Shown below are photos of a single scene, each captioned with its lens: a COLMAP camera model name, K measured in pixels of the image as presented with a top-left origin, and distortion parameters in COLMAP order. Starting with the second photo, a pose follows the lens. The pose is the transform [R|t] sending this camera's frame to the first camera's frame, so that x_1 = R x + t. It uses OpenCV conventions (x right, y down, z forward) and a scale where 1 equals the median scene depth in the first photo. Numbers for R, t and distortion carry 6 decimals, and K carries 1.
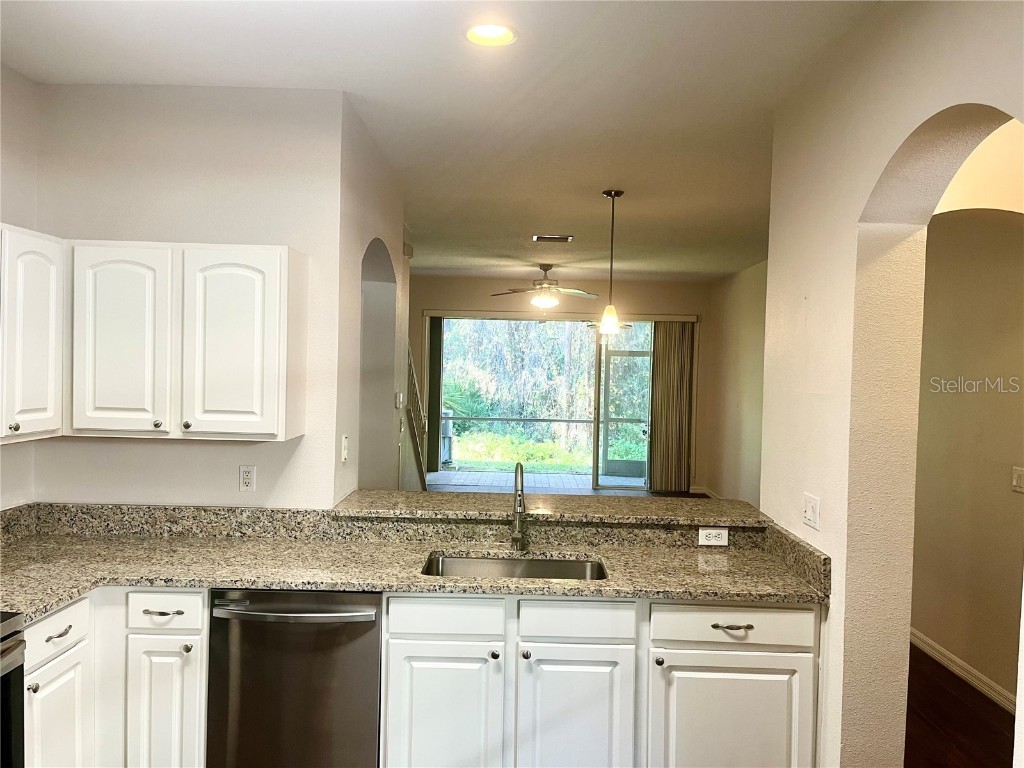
lens RADIAL K [[776.6, 0, 513.0], [0, 776.6, 384.9], [0, 0, 1]] dist [-0.000050, -0.000001]
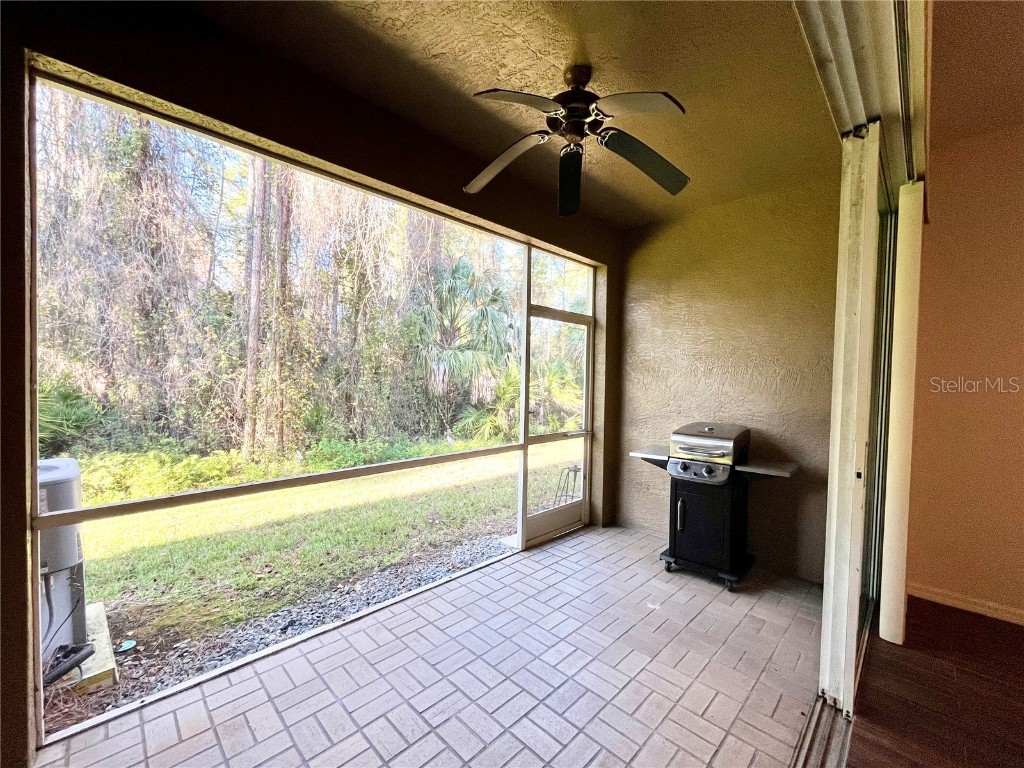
lens RADIAL K [[416.2, 0, 510.6], [0, 416.2, 386.5], [0, 0, 1]] dist [-0.000310, 0.000121]
pose [[0.693776, -0.029807, 0.719573, -0.047970], [0.014760, 0.999522, 0.027172, -0.000556], [-0.720039, -0.008230, 0.693885, 0.471832]]
